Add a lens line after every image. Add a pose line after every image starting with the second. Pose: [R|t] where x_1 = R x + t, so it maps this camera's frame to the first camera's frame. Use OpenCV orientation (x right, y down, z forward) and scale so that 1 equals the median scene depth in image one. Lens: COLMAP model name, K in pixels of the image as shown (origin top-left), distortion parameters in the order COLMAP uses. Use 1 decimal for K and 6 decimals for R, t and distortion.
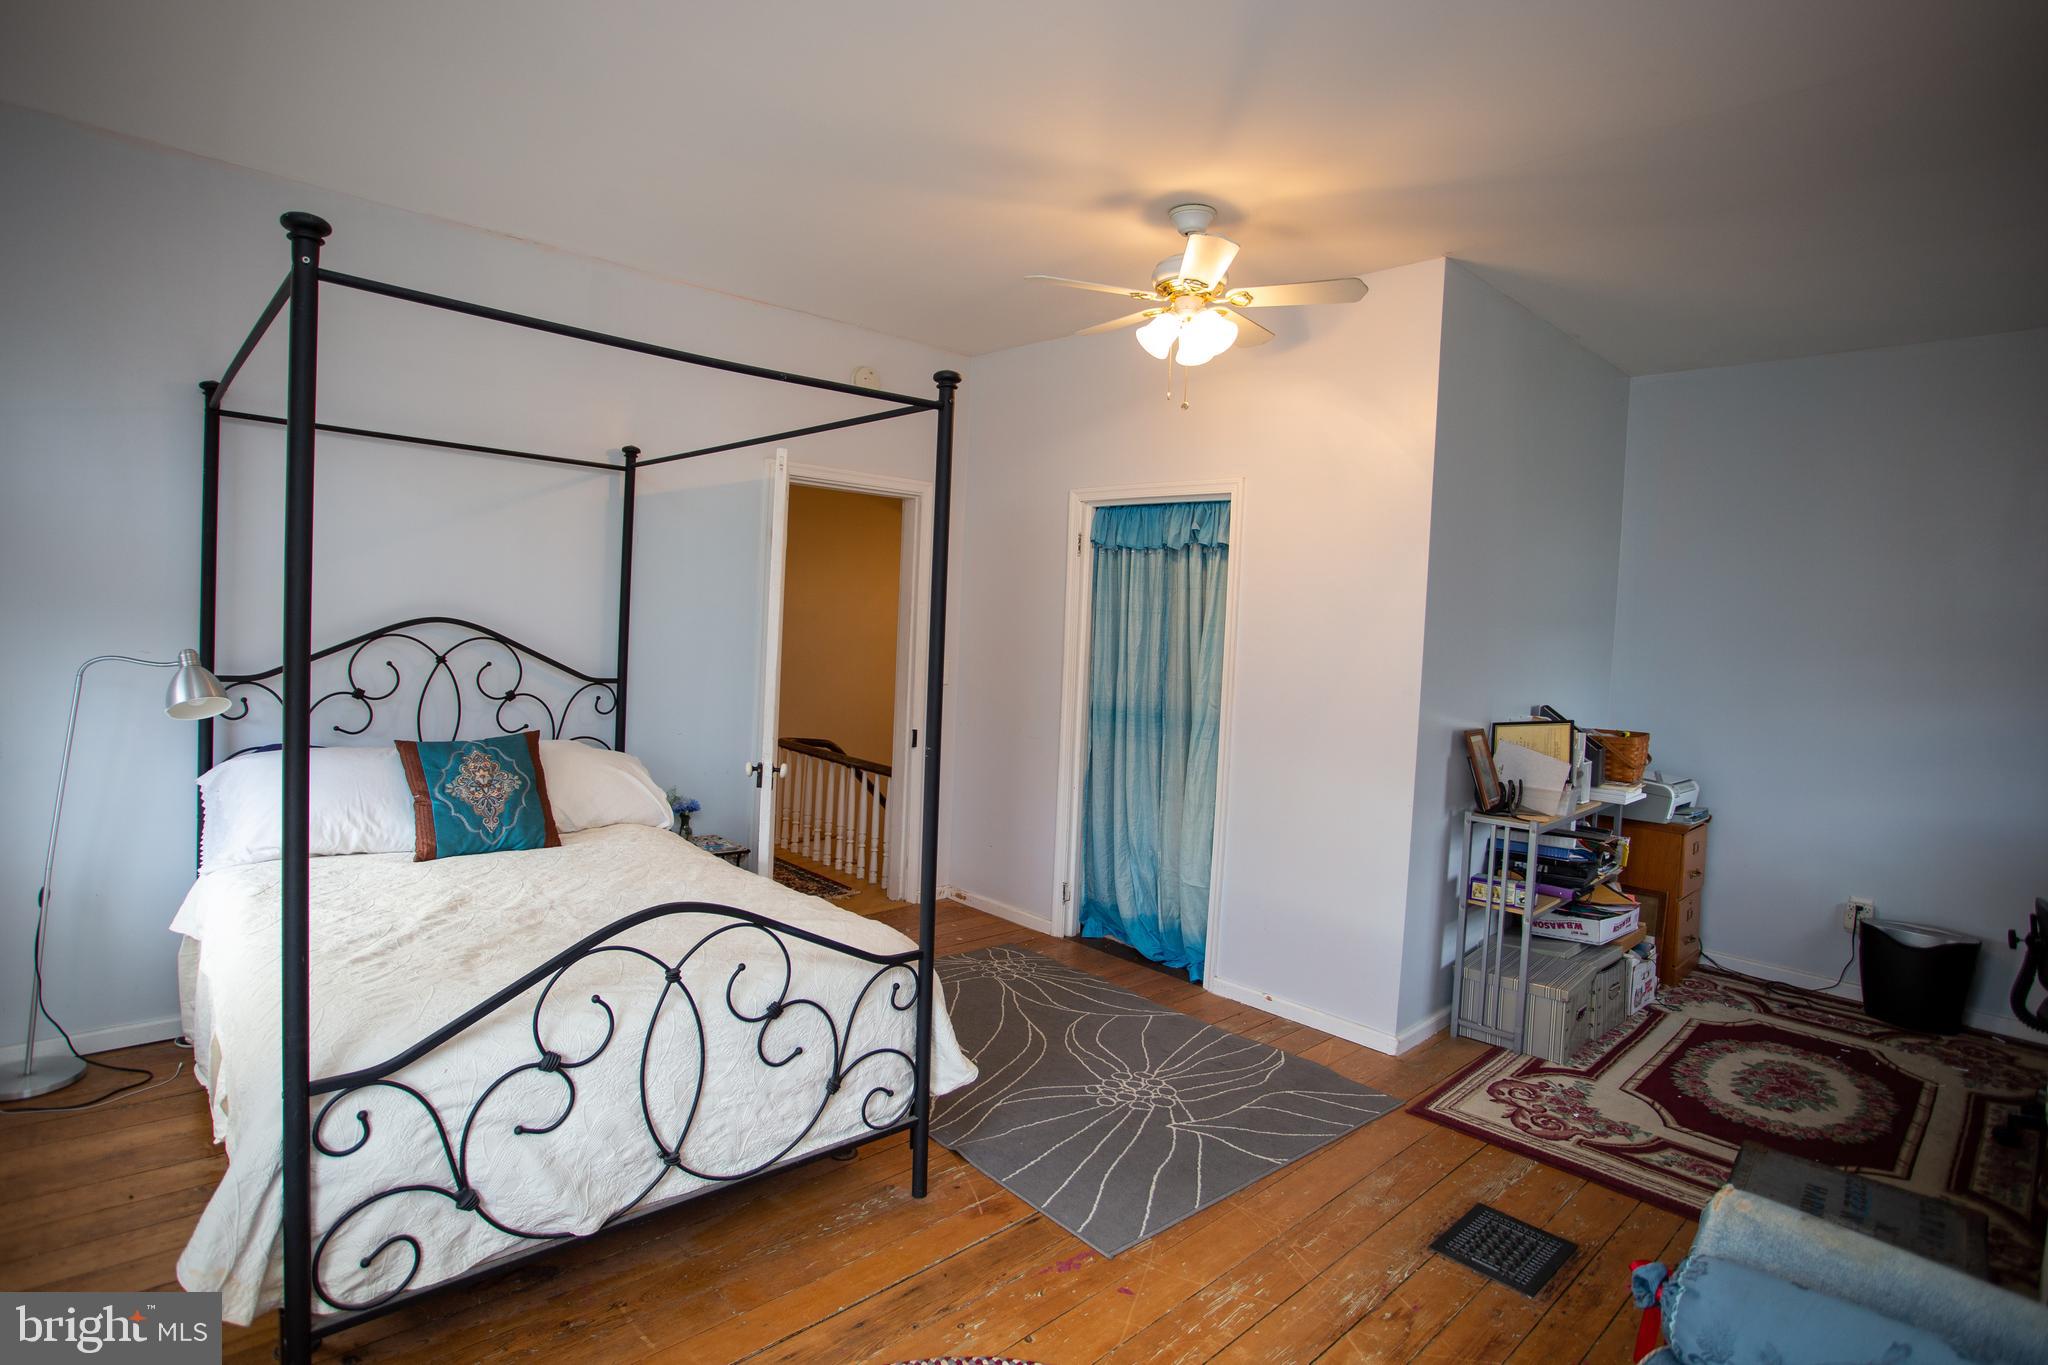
lens RADIAL K [[1090.7, 0, 1030.9], [0, 1090.7, 674.4], [0, 0, 1]] dist [-0.004955, 0.000313]
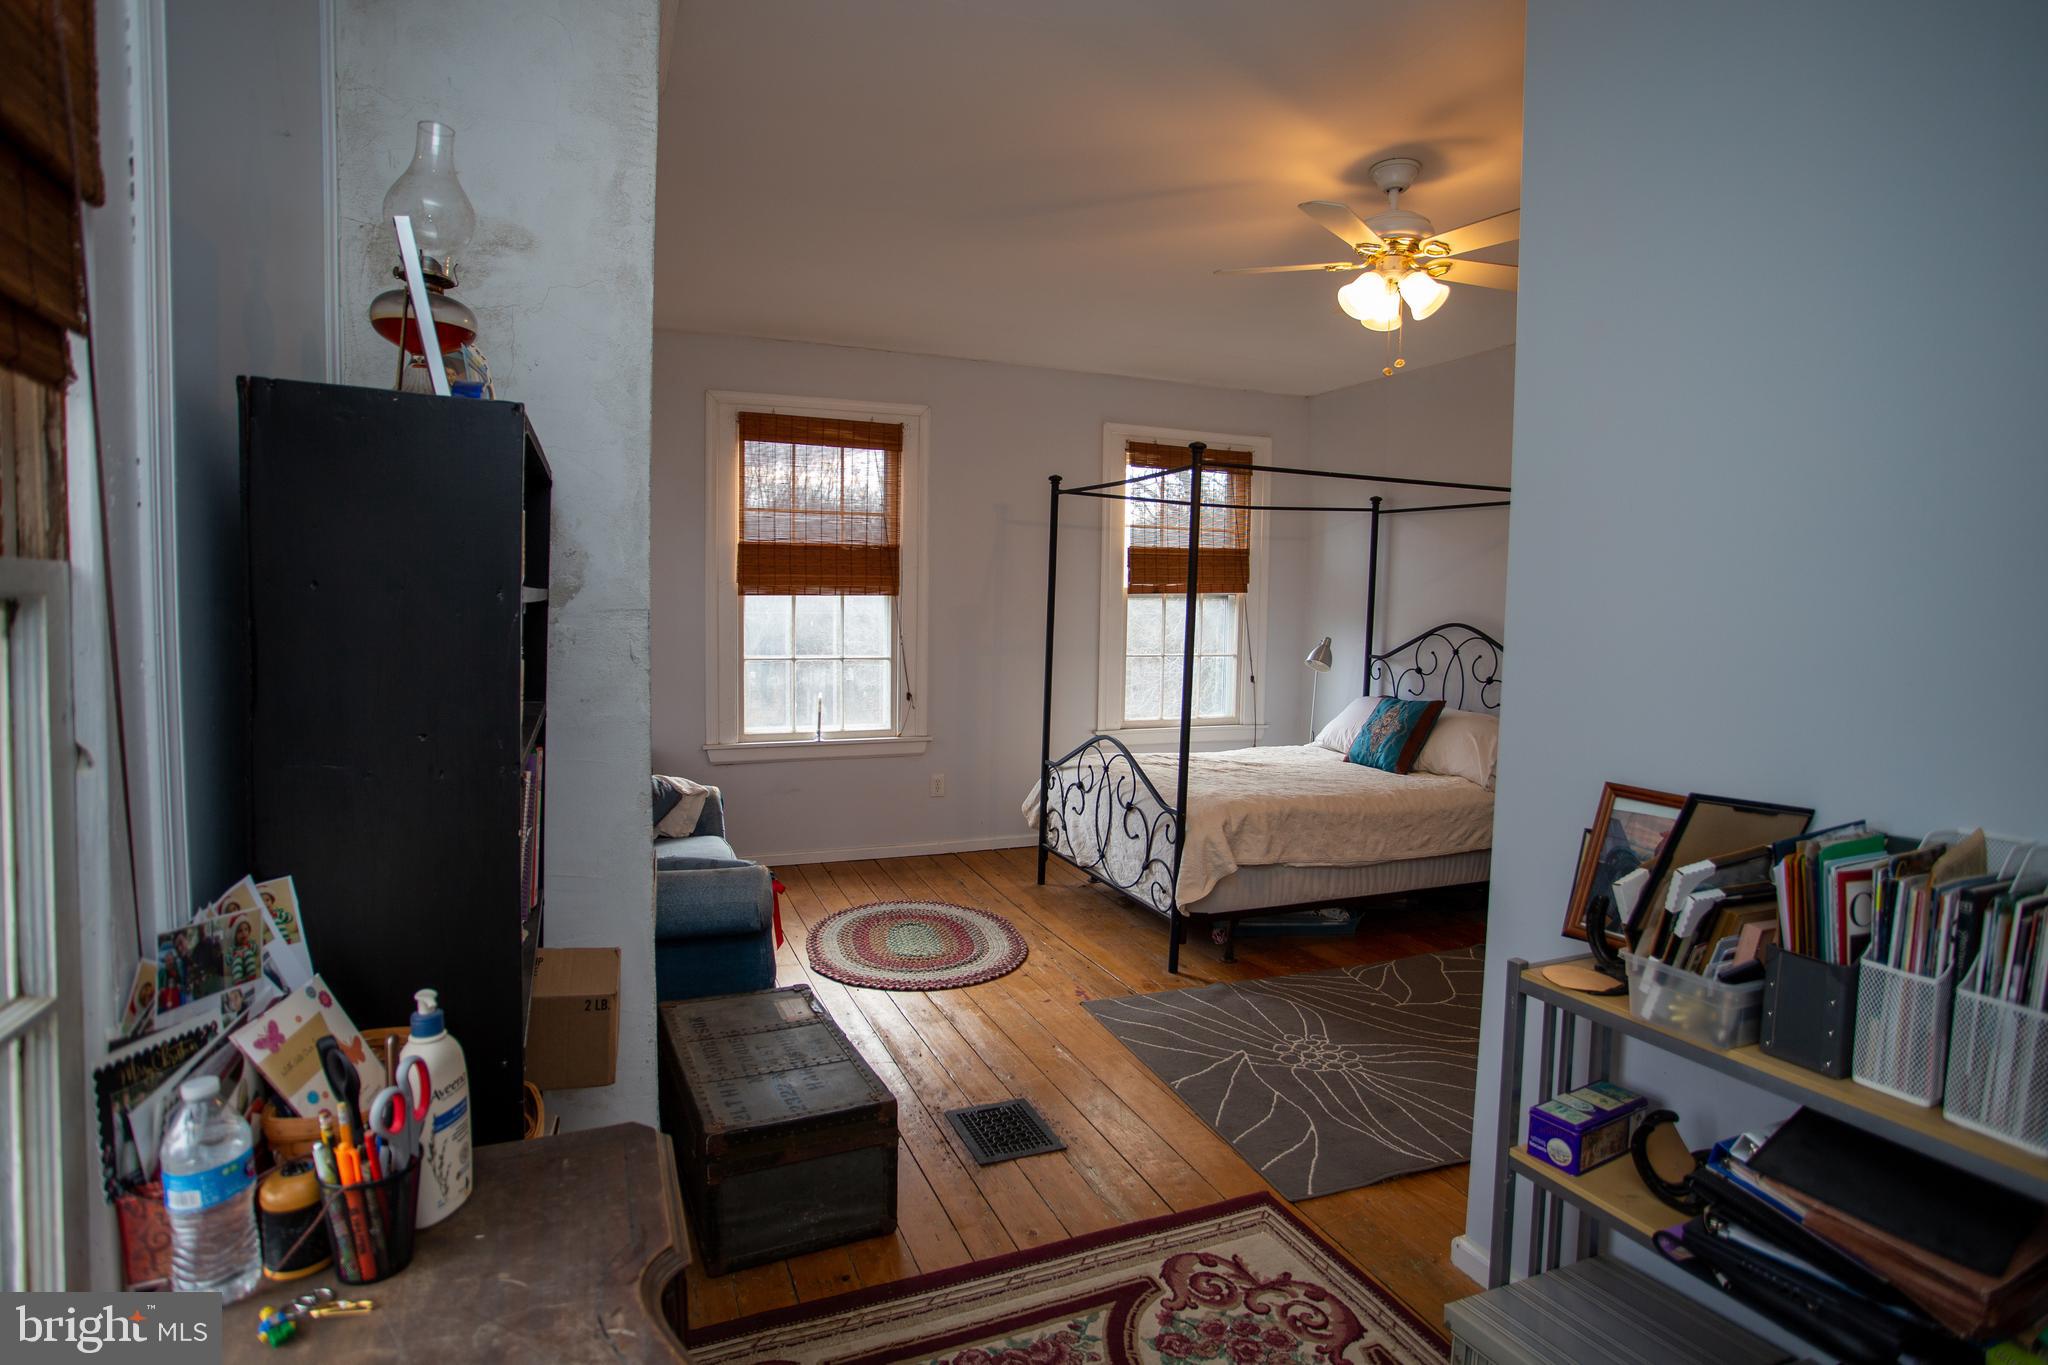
lens RADIAL K [[1090.7, 0, 1030.9], [0, 1090.7, 674.4], [0, 0, 1]] dist [-0.004955, 0.000313]
pose [[-0.388489, 0.006960, -0.921427, 1.177828], [-0.090555, 0.994843, 0.045694, 0.001594], [0.916993, 0.101191, -0.385856, 1.142066]]
